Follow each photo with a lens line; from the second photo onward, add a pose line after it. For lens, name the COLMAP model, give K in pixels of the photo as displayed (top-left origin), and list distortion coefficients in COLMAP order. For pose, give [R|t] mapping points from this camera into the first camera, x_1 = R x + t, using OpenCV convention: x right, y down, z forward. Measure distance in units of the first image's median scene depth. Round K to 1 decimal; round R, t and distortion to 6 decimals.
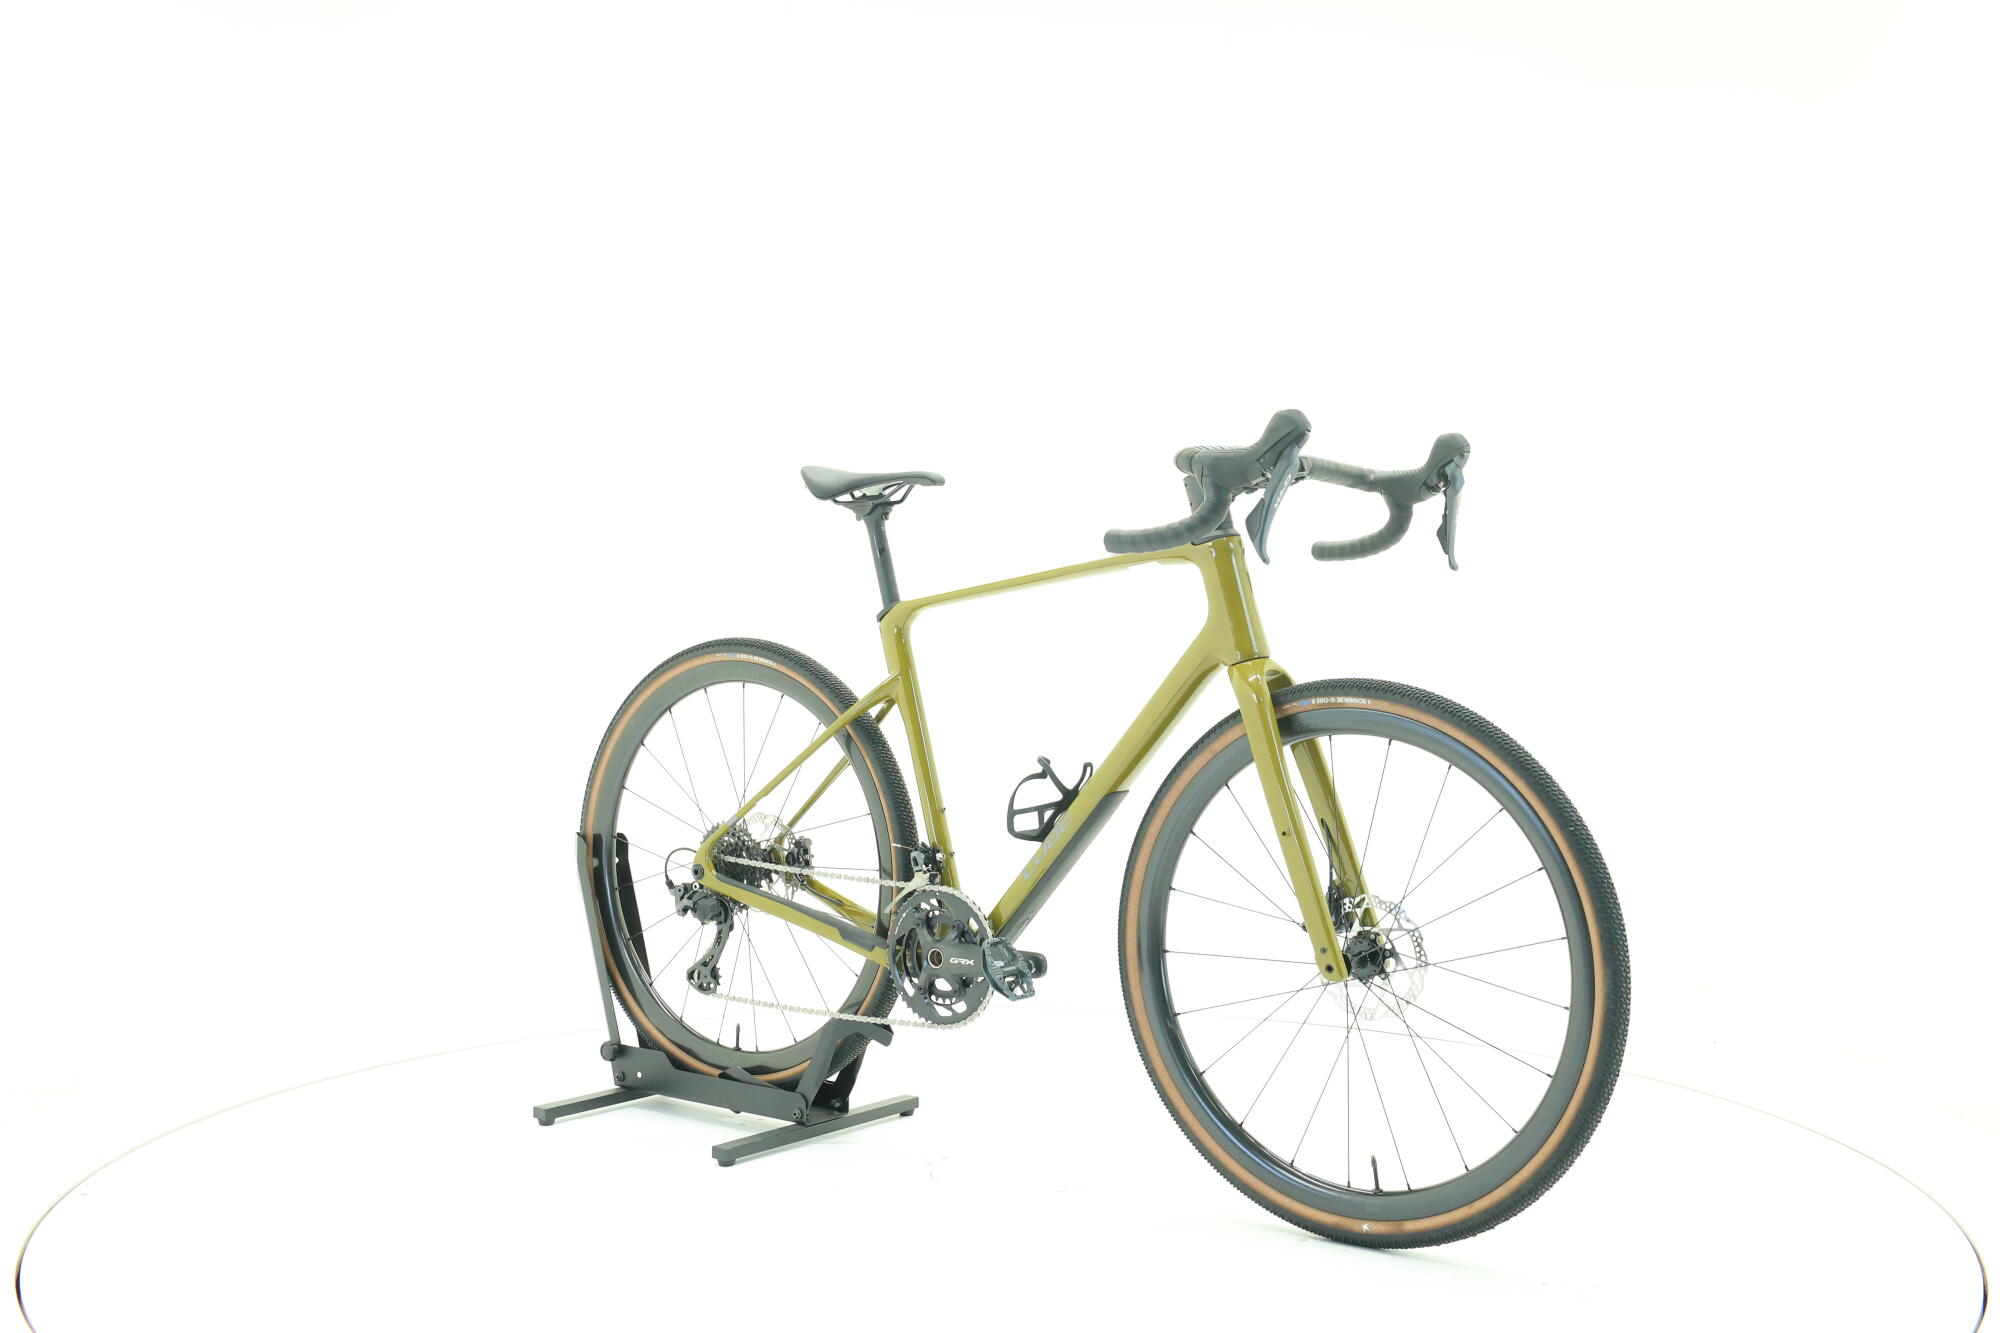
lens RADIAL K [[2129.3, 0, 1018.3], [0, 2129.3, 665.4], [0, 0, 1]] dist [0.092397, 0.000000]
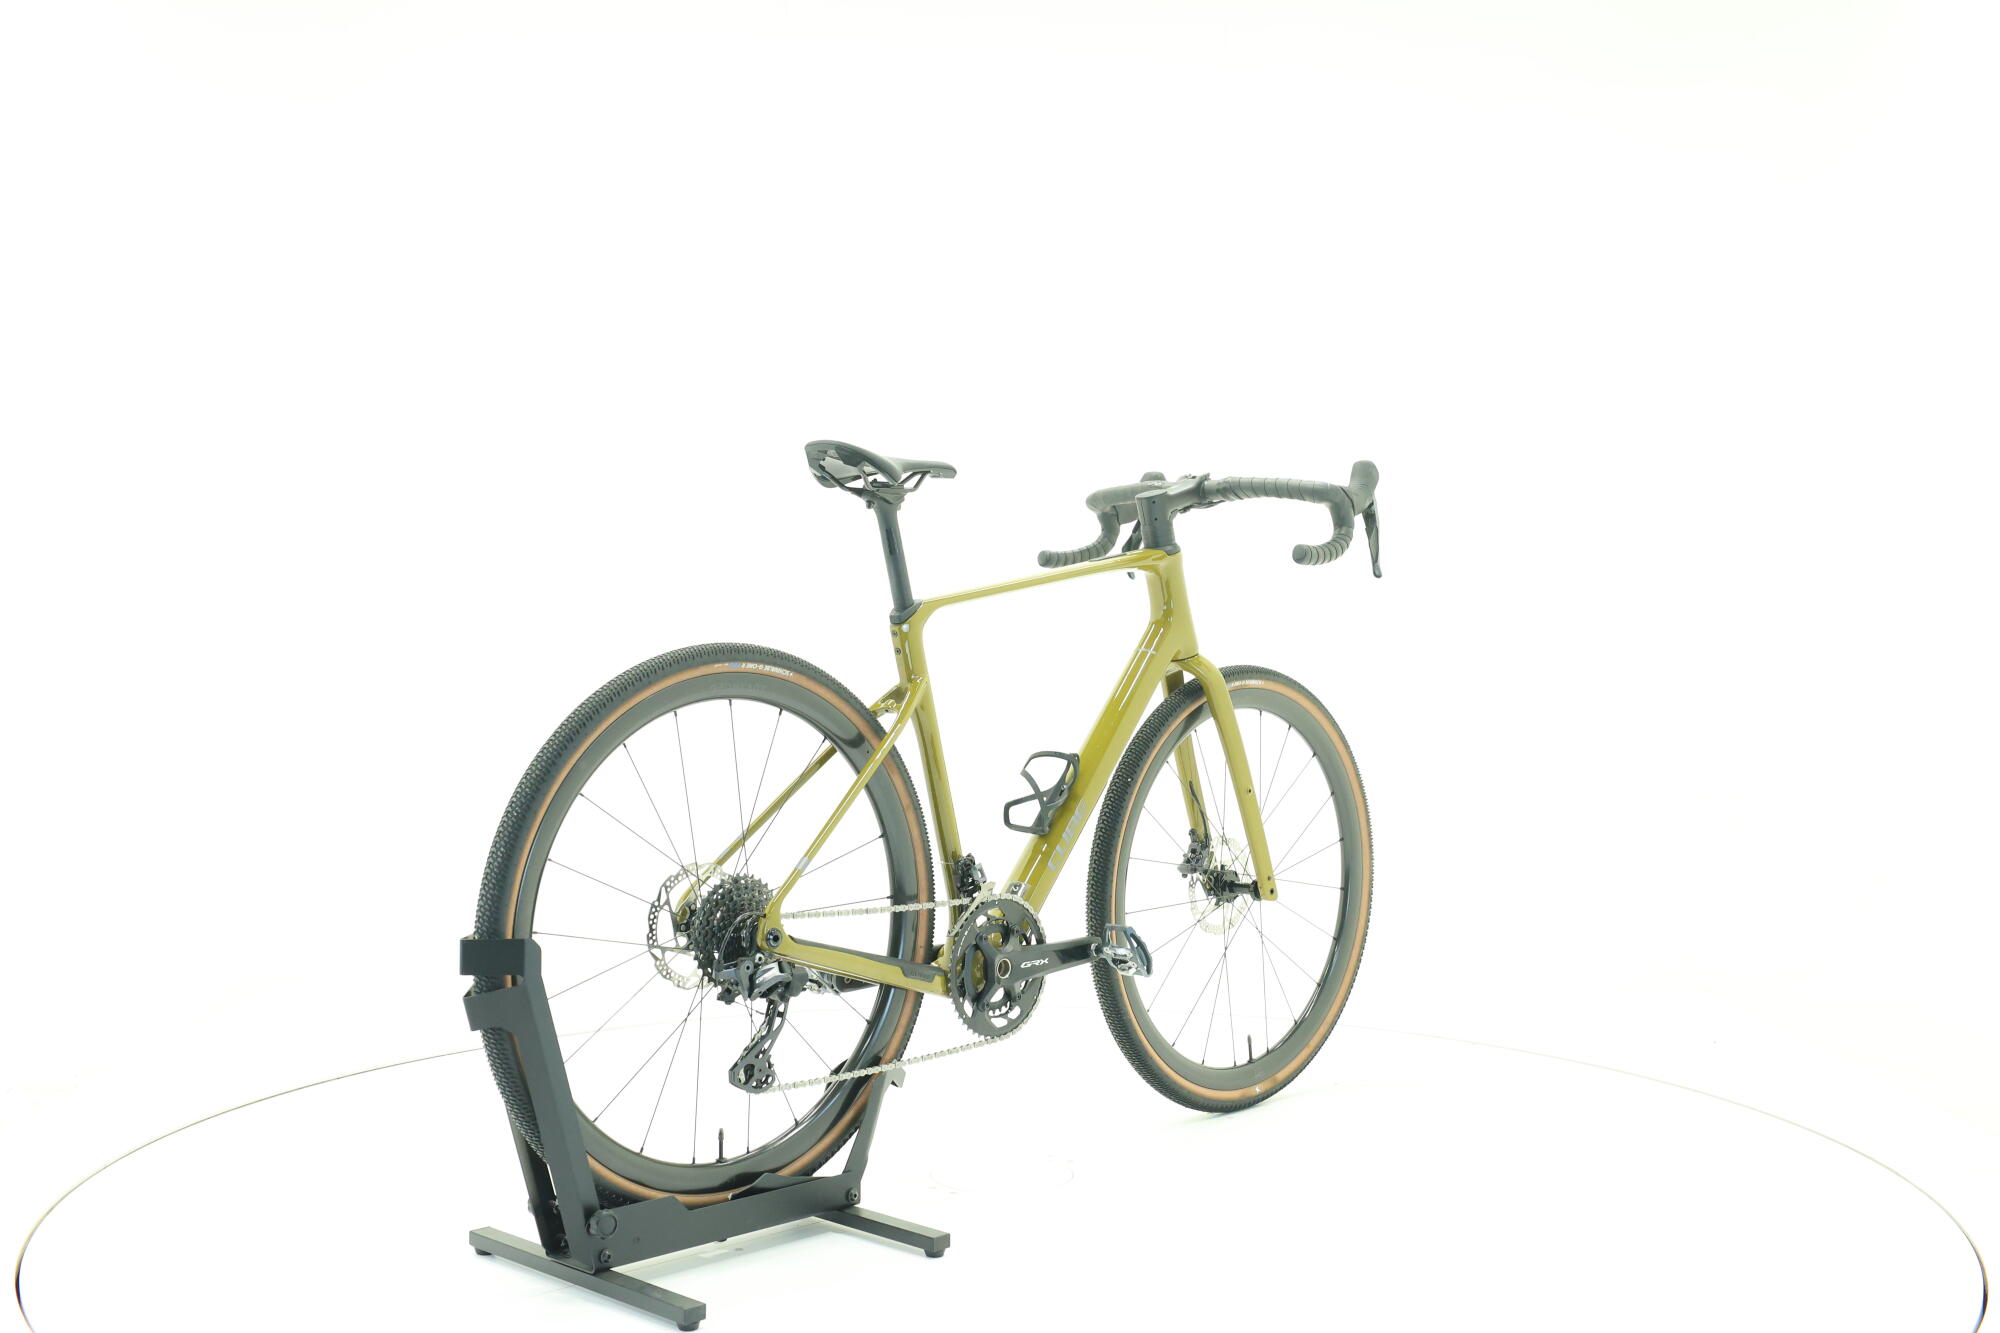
lens RADIAL K [[2129.3, 0, 1004.9], [0, 2129.3, 675.8], [0, 0, 1]] dist [0.092397, 0.000000]
pose [[0.120610, -0.032756, 0.992159, -1.011812], [0.017274, 0.999373, 0.030894, -0.026314], [-0.992550, 0.013412, 0.121100, 0.892447]]
